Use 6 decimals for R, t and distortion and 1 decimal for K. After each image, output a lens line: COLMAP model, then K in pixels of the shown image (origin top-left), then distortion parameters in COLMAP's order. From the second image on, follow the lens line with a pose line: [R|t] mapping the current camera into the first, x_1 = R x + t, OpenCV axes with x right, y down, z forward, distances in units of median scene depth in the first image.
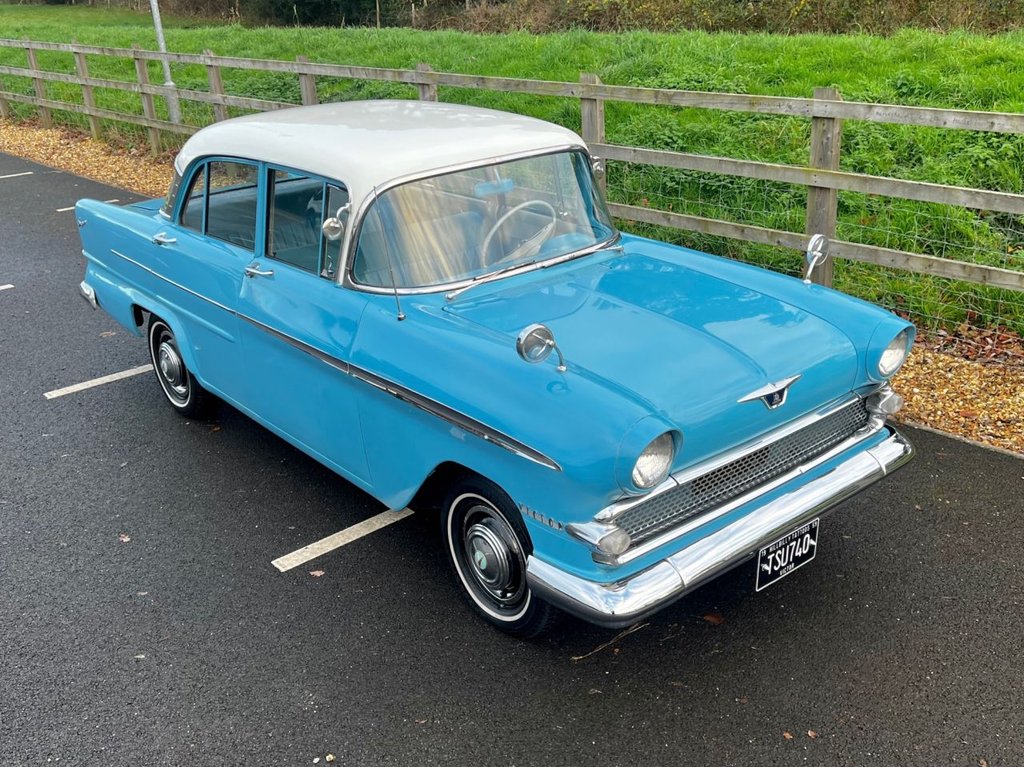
lens RADIAL K [[1016.5, 0, 512.0], [0, 1016.5, 383.5], [0, 0, 1]] dist [0.035293, -0.028682]
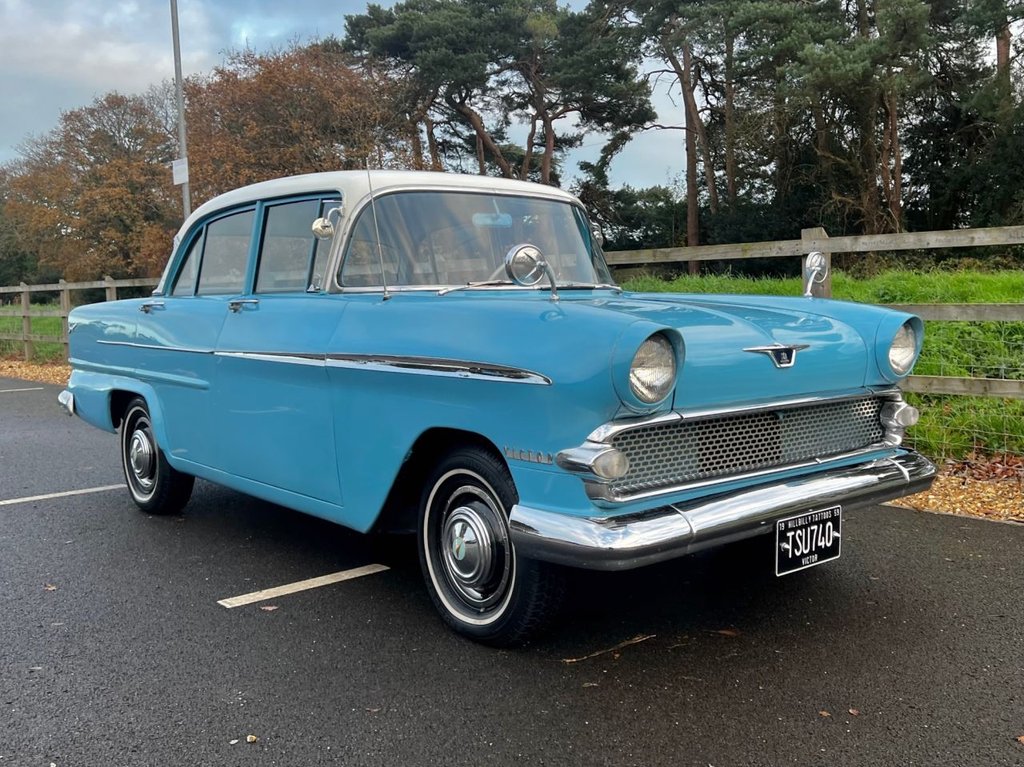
lens RADIAL K [[994.2, 0, 565.8], [0, 994.2, 337.1], [0, 0, 1]] dist [0.018882, -0.007891]
pose [[0.998967, 0.022466, 0.039493, 0.021447], [-0.007683, 0.940216, -0.340491, 0.278162], [-0.044781, 0.339836, 0.939418, 0.134421]]
